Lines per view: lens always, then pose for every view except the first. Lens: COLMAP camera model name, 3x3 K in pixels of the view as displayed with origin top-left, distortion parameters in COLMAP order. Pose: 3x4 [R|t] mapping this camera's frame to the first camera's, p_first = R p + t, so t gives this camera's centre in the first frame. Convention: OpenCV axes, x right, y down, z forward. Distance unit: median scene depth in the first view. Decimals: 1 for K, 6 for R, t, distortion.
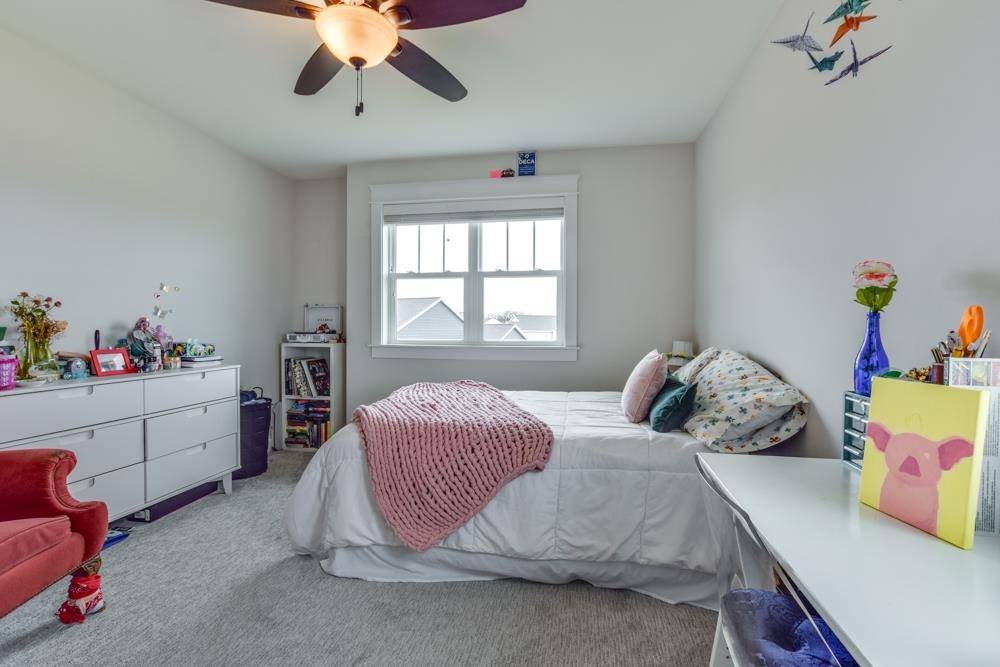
lens RADIAL K [[451.1, 0, 500.0], [0, 451.1, 333.5], [0, 0, 1]] dist [-0.031164, 0.007913]
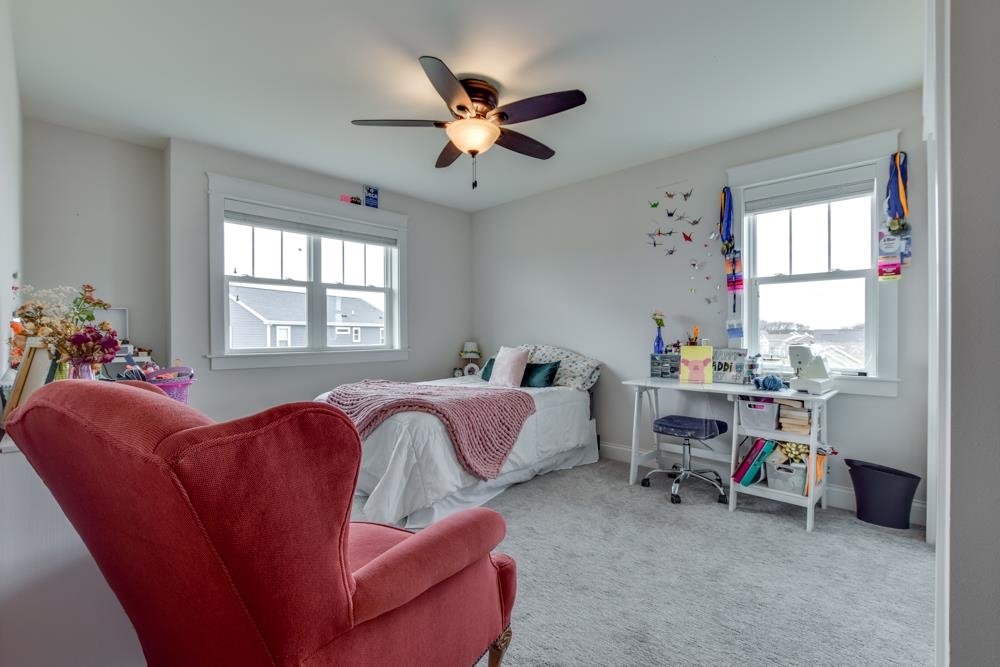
lens RADIAL K [[403.7, 0, 538.7], [0, 403.7, 334.5], [0, 0, 1]] dist [-0.025261, 0.000043]
pose [[0.553011, -0.008778, 0.833127, -0.587183], [0.019703, 0.999803, -0.002544, -0.000891], [-0.832941, 0.017822, 0.553075, 0.046346]]
